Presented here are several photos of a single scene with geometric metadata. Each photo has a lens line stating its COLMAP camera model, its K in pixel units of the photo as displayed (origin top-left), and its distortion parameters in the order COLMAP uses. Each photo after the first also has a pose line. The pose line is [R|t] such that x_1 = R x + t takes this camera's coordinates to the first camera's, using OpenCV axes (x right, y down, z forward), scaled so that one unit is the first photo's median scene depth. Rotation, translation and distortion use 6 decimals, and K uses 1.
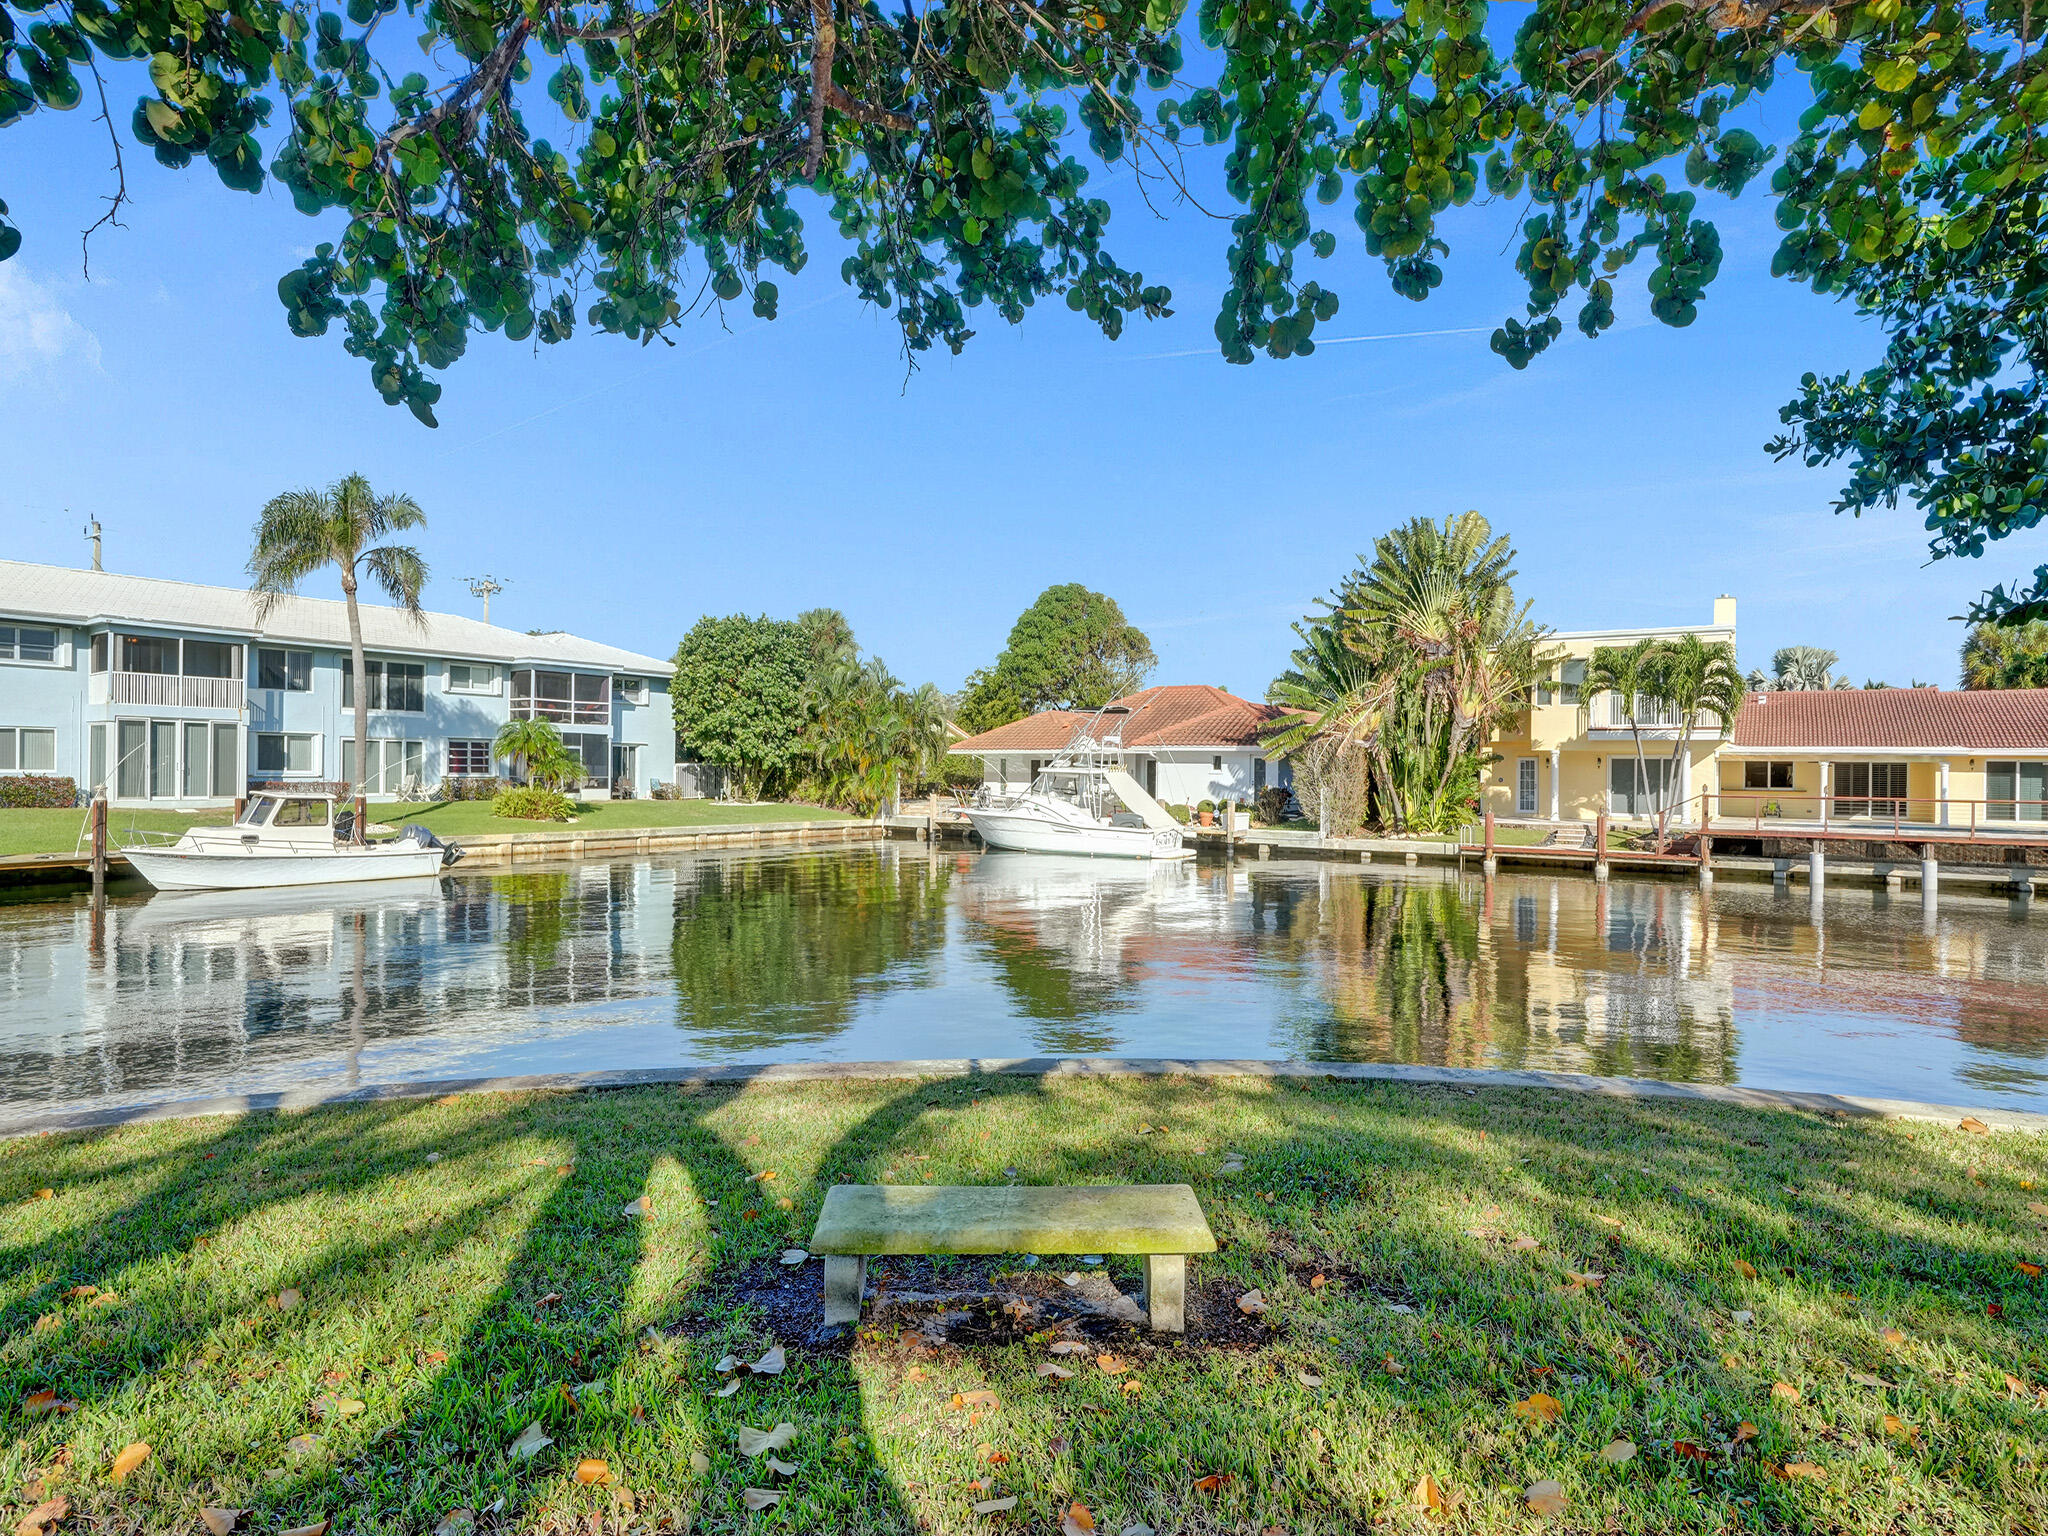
lens RADIAL K [[1136.1, 0, 1027.4], [0, 1136.1, 765.7], [0, 0, 1]] dist [-0.020994, 0.000596]
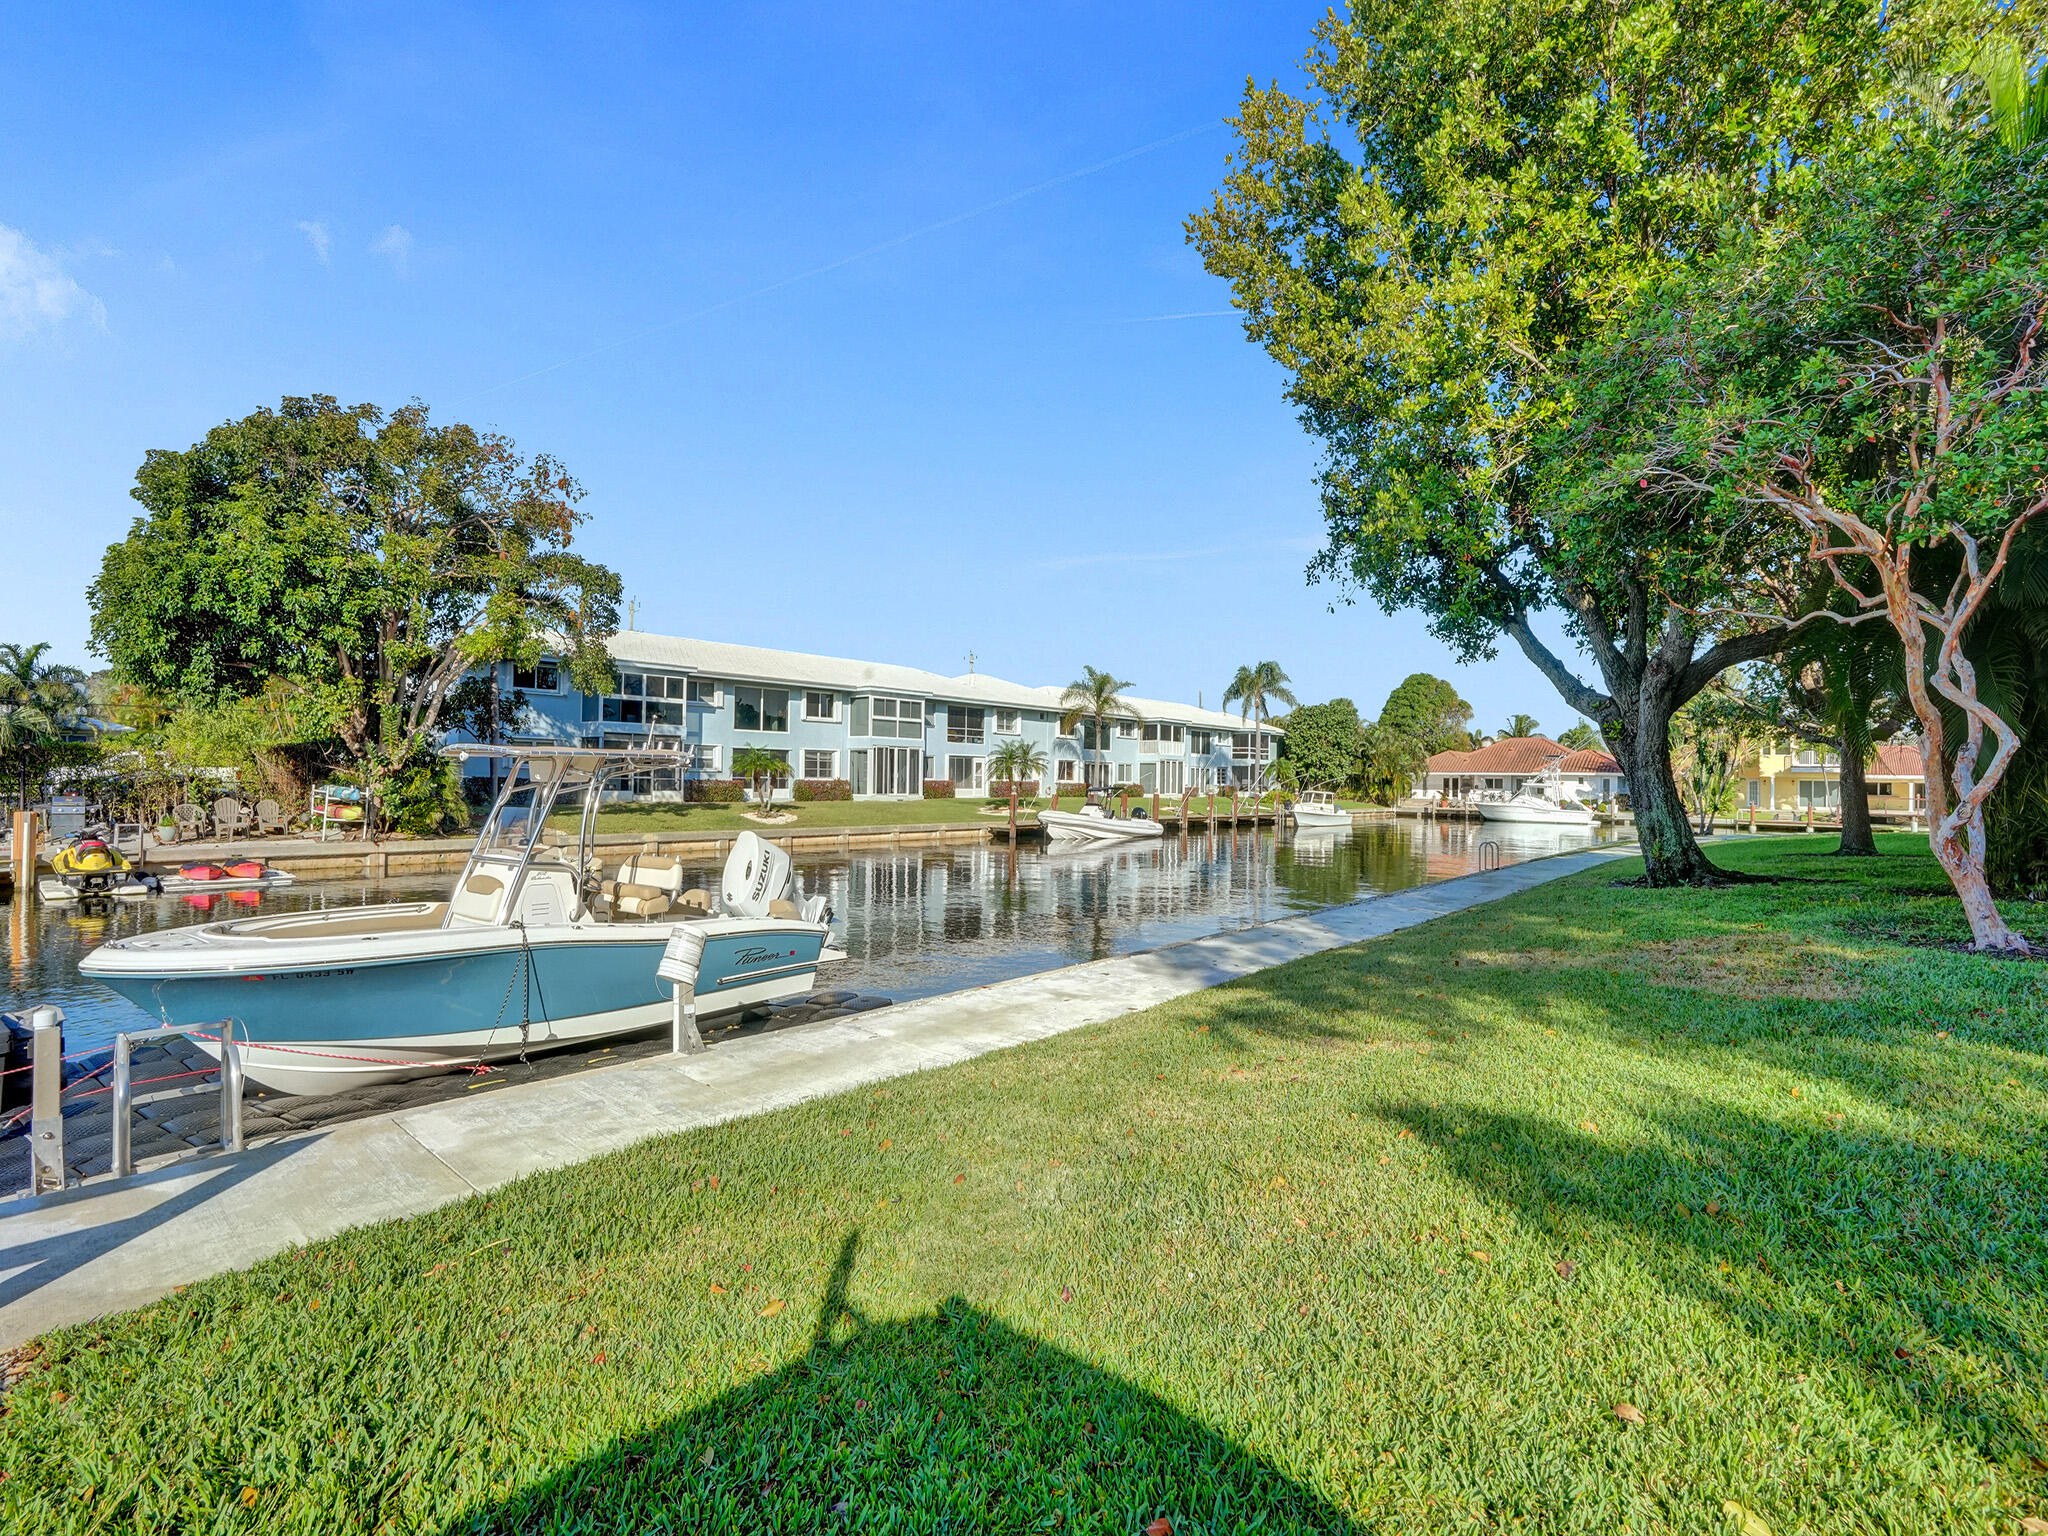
lens RADIAL K [[956.7, 0, 1044.2], [0, 956.7, 763.2], [0, 0, 1]] dist [-0.042322, 0.000324]
pose [[0.994891, 0.005838, -0.100783, -0.693134], [-0.007101, 0.999901, -0.012181, -0.007201], [0.100702, 0.012835, 0.994834, -0.849792]]
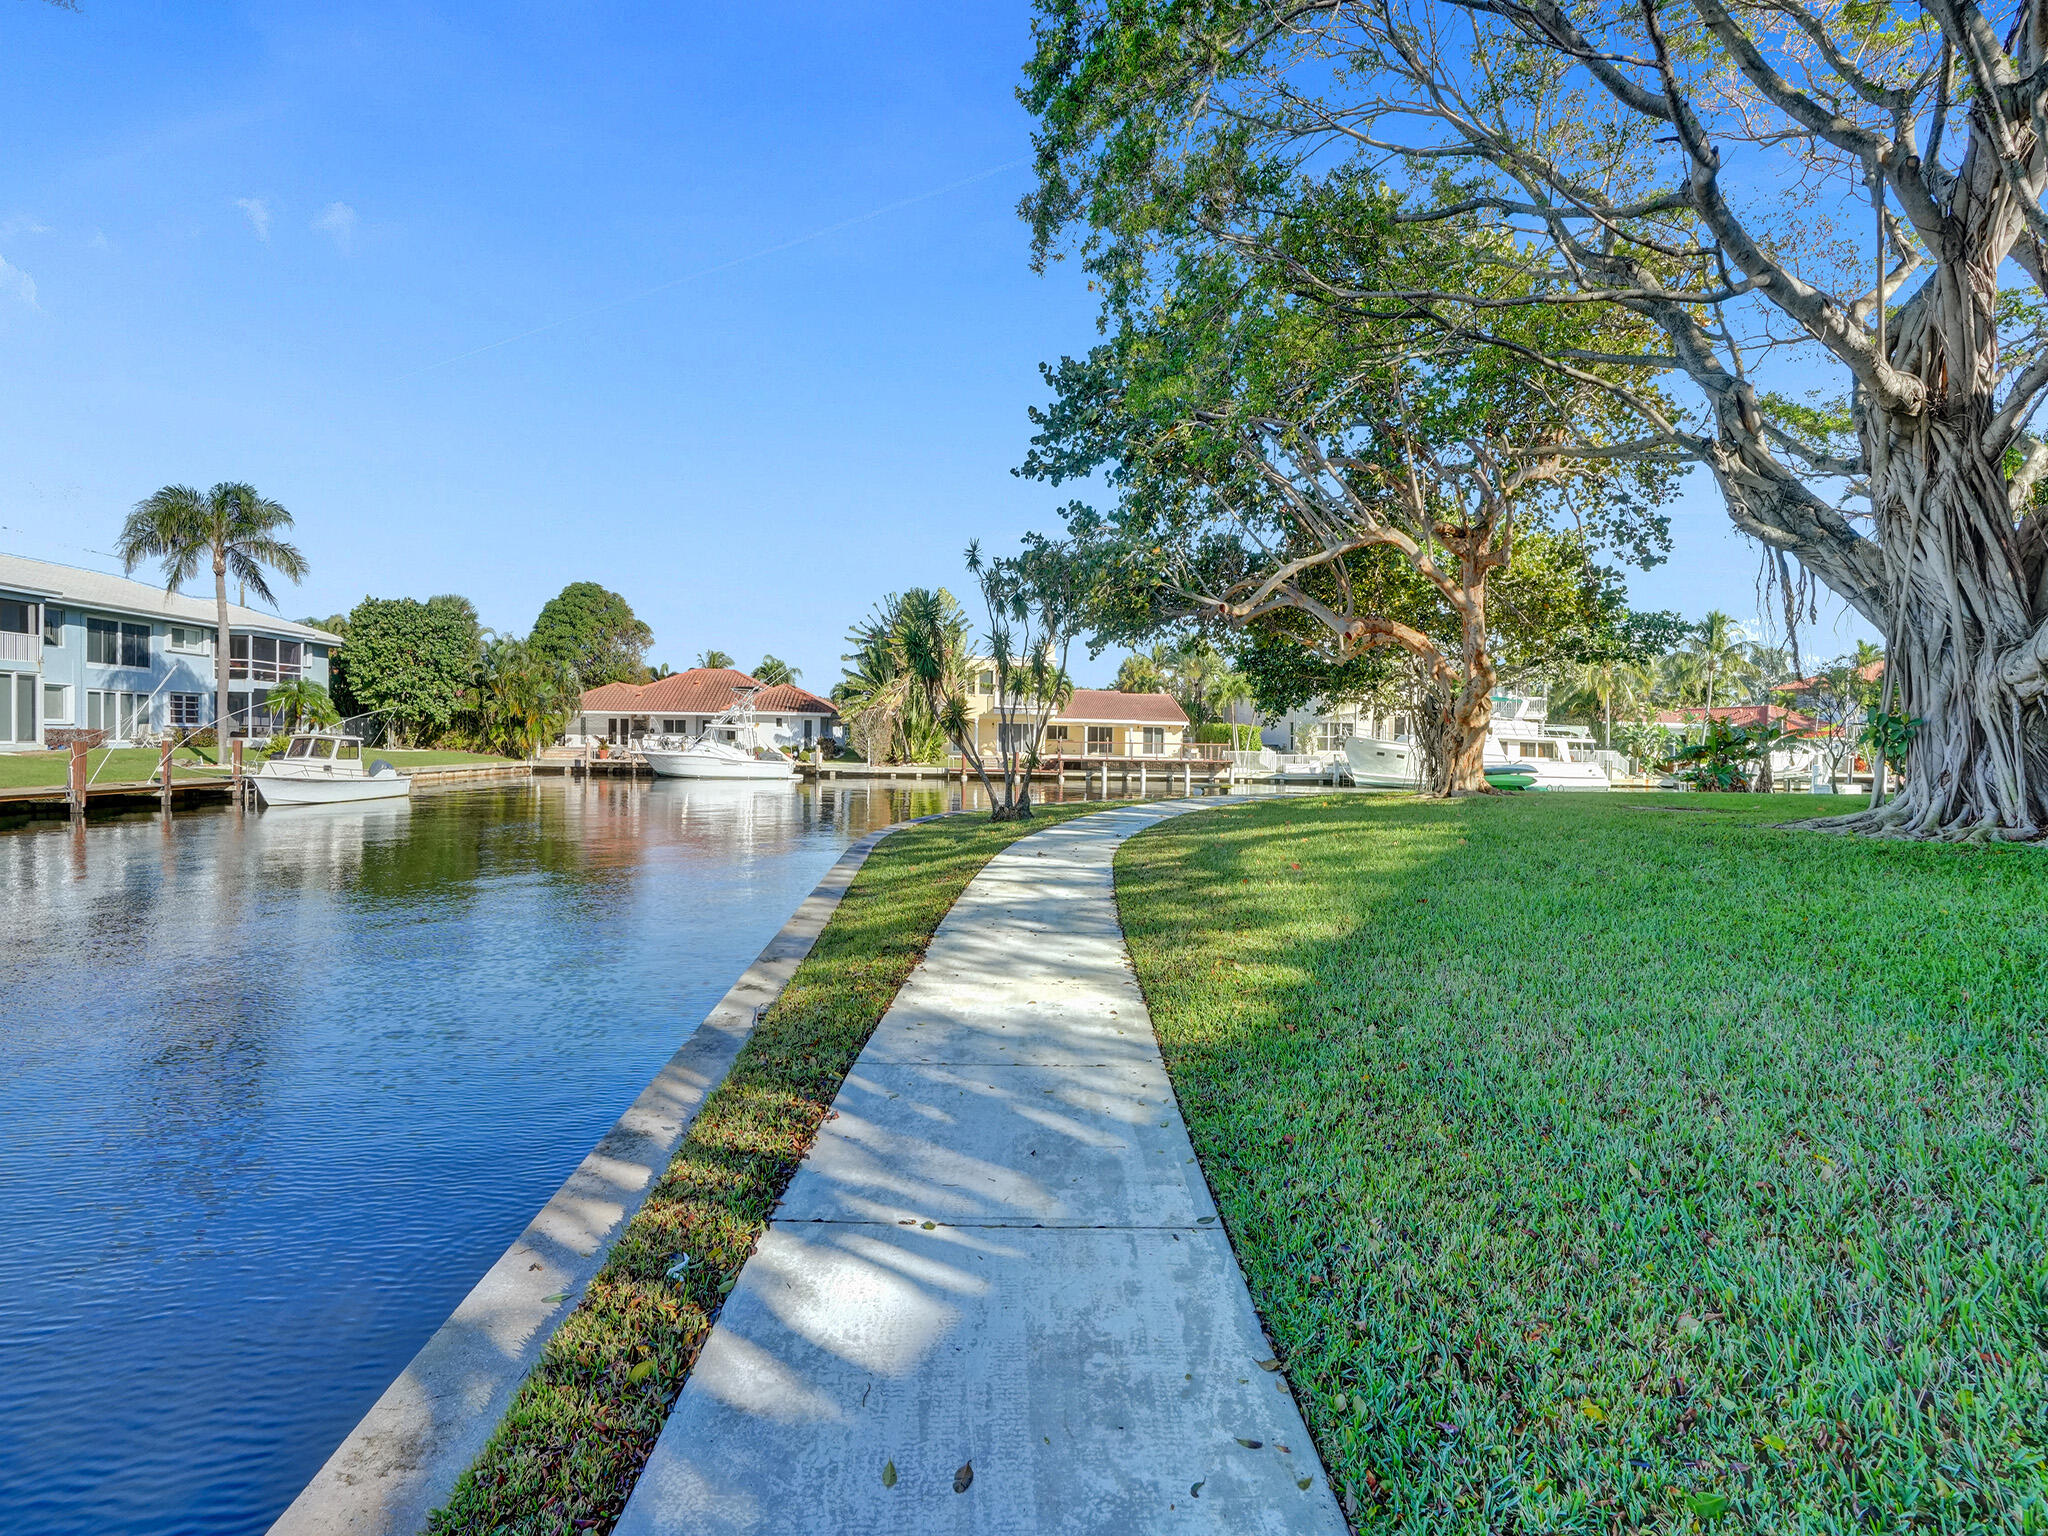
lens RADIAL K [[948.0, 0, 1041.6], [0, 948.0, 757.9], [0, 0, 1]] dist [-0.058119, 0.019634]
pose [[0.768782, -0.009149, 0.639446, -0.452849], [-0.012350, 0.999499, 0.029148, 0.004603], [-0.639392, -0.030306, 0.768283, -0.281681]]
